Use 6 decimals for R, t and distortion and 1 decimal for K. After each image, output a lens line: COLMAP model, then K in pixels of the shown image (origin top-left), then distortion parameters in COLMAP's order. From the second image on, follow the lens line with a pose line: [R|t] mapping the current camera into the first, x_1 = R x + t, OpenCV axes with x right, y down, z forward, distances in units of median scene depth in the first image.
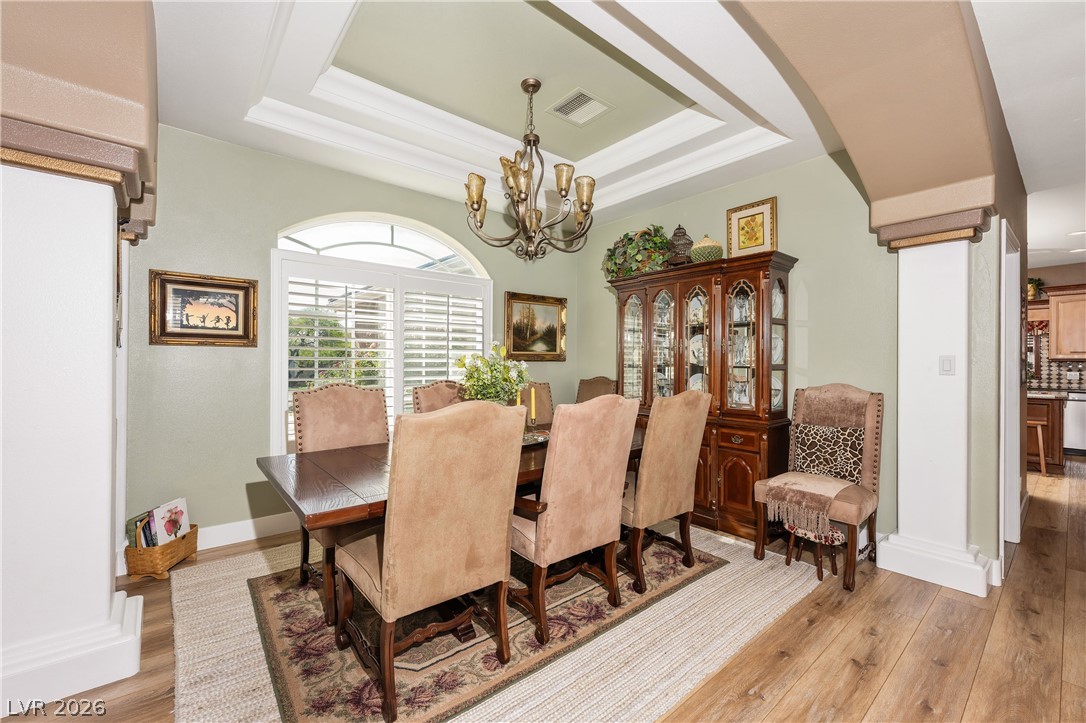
lens RADIAL K [[441.4, 0, 543.3], [0, 441.4, 361.7], [0, 0, 1]] dist [0.000272, 0.000001]
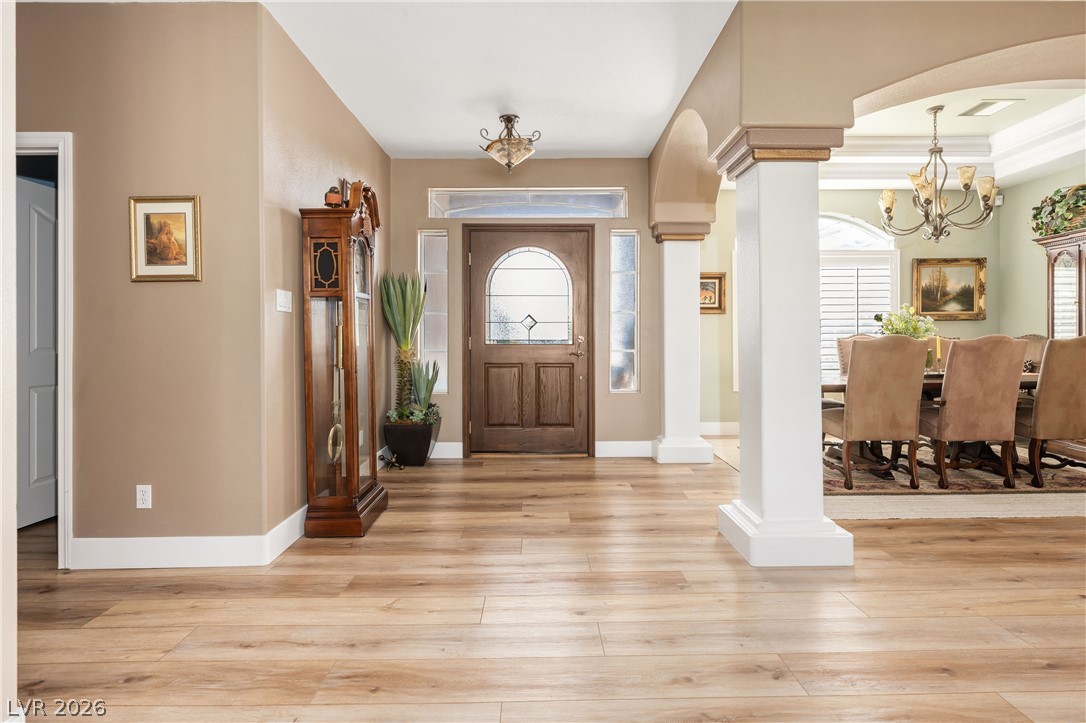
lens RADIAL K [[537.4, 0, 552.7], [0, 537.4, 335.3], [0, 0, 1]] dist [0.003780, -0.000008]
pose [[0.780028, -0.009195, -0.625677, 0.075510], [0.010103, 0.999947, -0.002101, 0.041121], [0.625663, -0.004682, 0.780079, -0.896437]]
